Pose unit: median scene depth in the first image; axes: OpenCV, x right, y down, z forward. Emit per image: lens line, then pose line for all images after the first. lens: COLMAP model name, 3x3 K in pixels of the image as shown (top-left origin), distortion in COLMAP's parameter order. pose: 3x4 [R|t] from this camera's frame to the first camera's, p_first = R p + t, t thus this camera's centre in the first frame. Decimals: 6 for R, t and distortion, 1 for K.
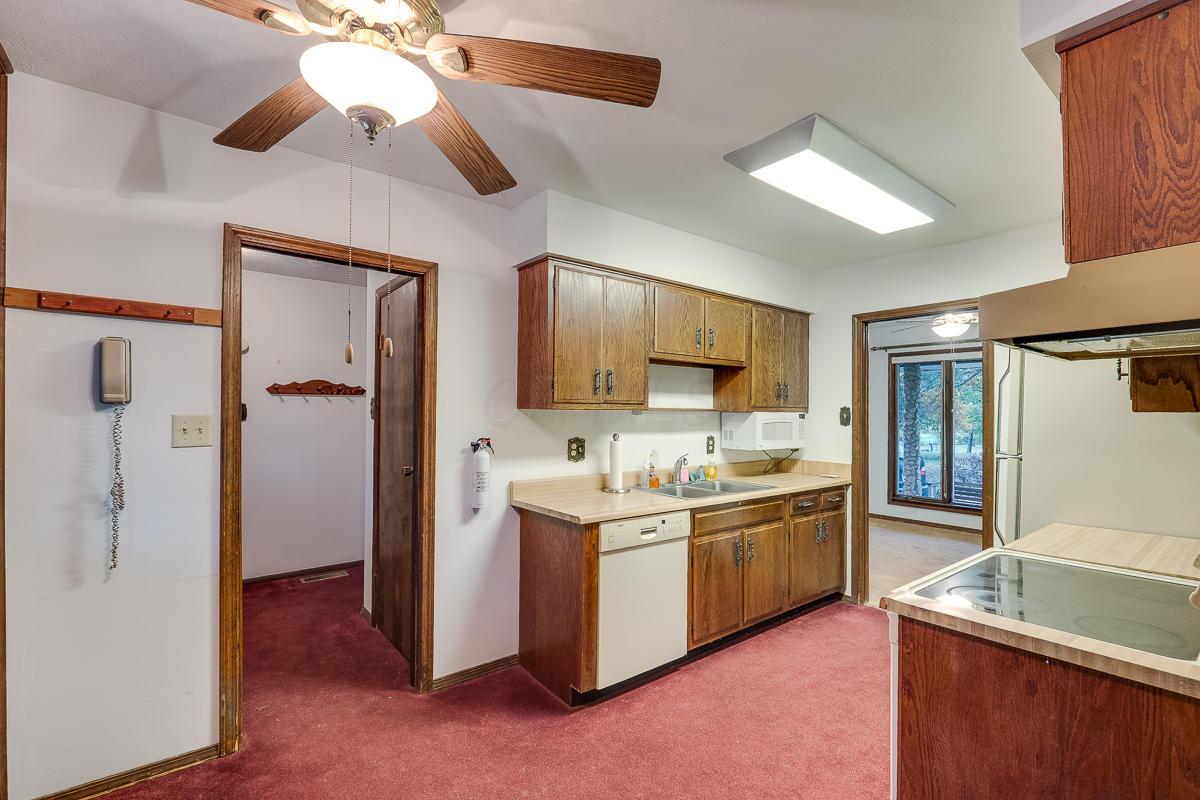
lens RADIAL K [[523.3, 0, 597.3], [0, 523.3, 395.5], [0, 0, 1]] dist [-0.001848, -0.000855]
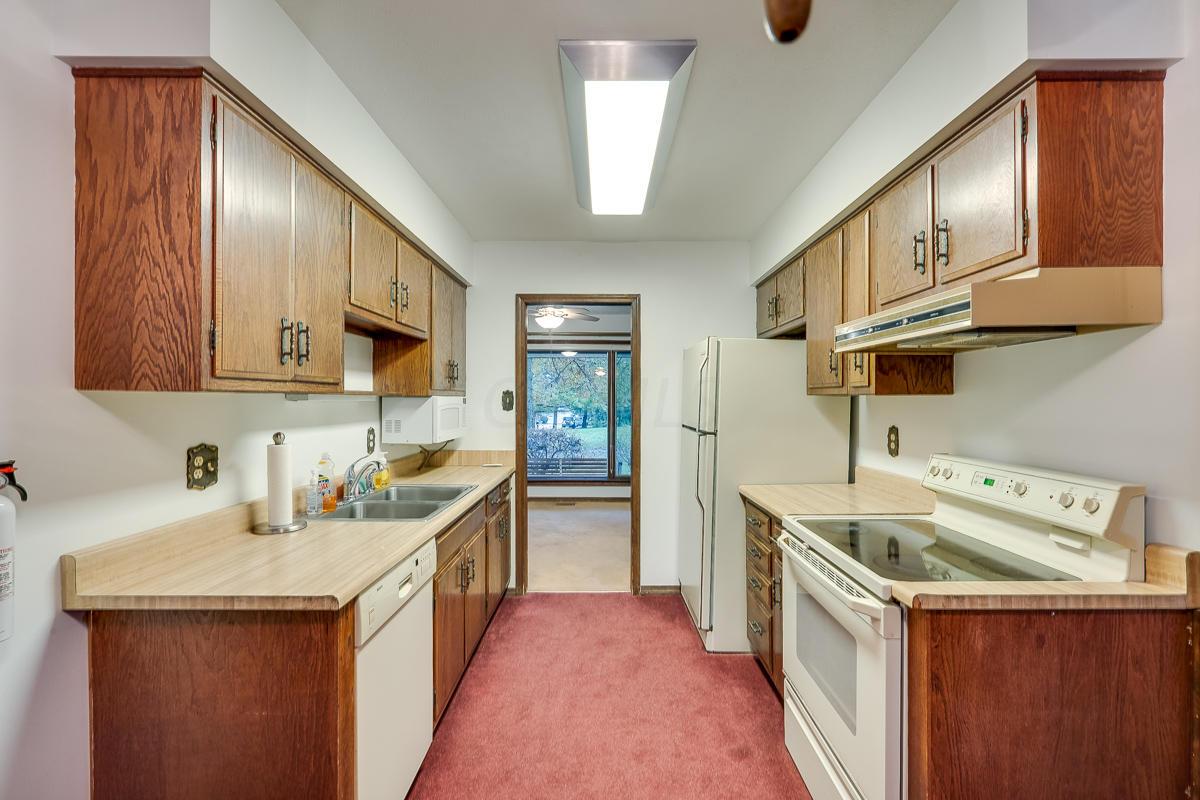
lens RADIAL K [[523.3, 0, 597.3], [0, 523.3, 395.5], [0, 0, 1]] dist [-0.001848, -0.000855]
pose [[0.619256, -0.000679, 0.785189, -0.226167], [-0.022241, 0.999583, 0.018406, 0.012659], [-0.784874, -0.028861, 0.618983, 0.380614]]
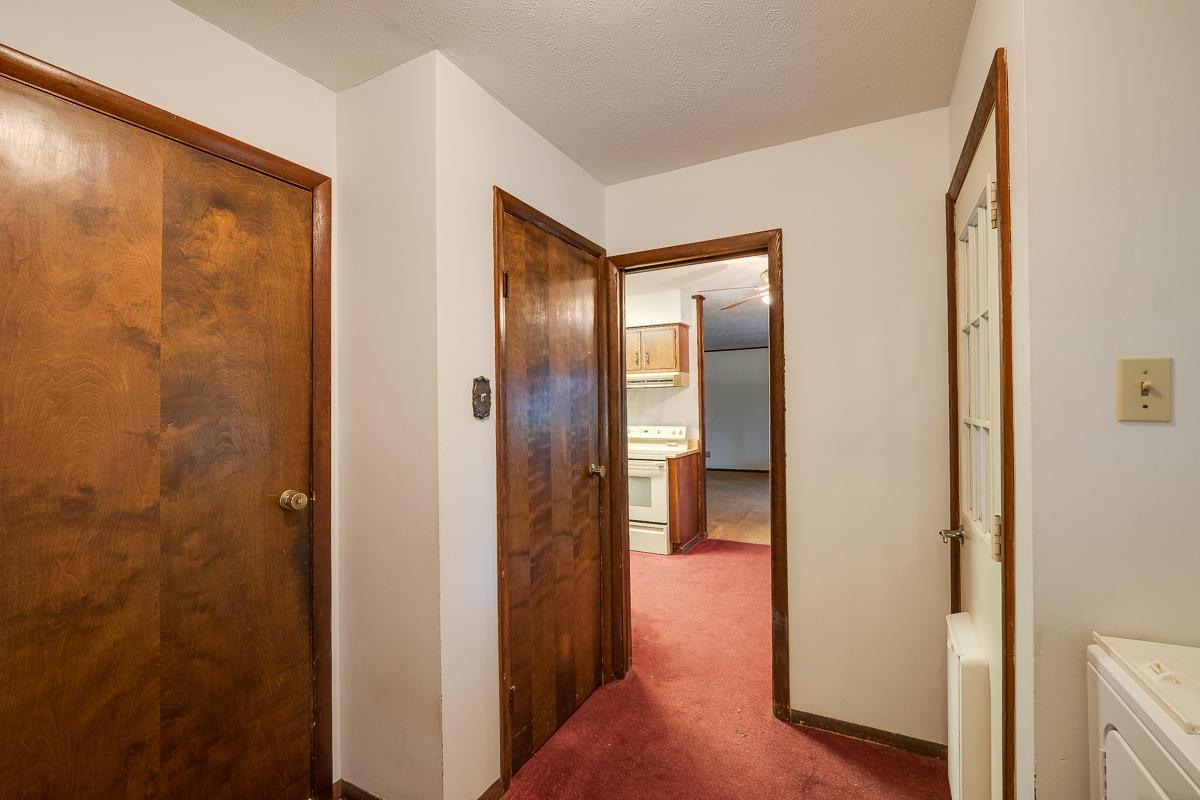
lens RADIAL K [[523.3, 0, 597.3], [0, 523.3, 395.5], [0, 0, 1]] dist [-0.001848, -0.000855]
pose [[-0.405642, 0.019938, 0.913814, -1.105134], [-0.021424, 0.999280, -0.031313, 0.042988], [-0.913781, -0.032279, -0.404923, 1.289549]]
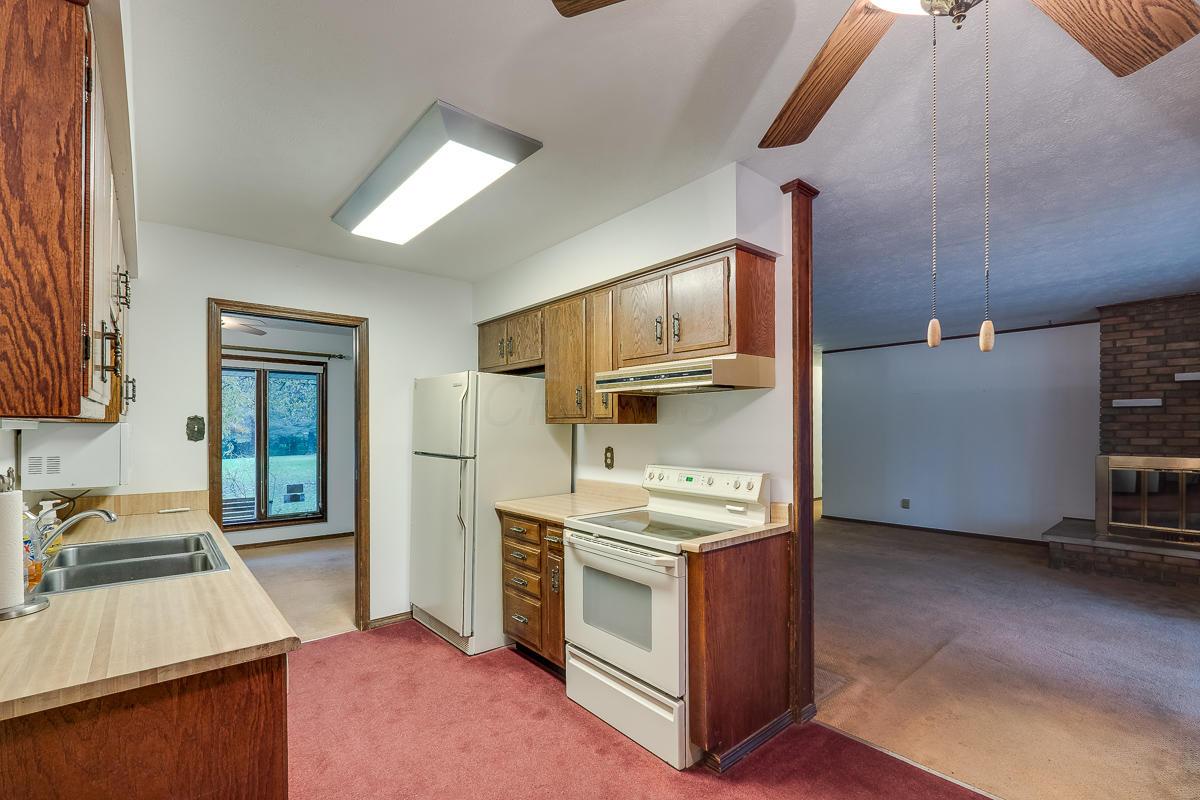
lens RADIAL K [[541.7, 0, 599.6], [0, 541.7, 421.4], [0, 0, 1]] dist [-0.006840, -0.000914]
pose [[-0.043679, 0.004067, 0.999037, -0.445991], [-0.034632, 0.999385, -0.005583, 0.018314], [-0.998445, -0.034842, -0.043511, 0.595499]]
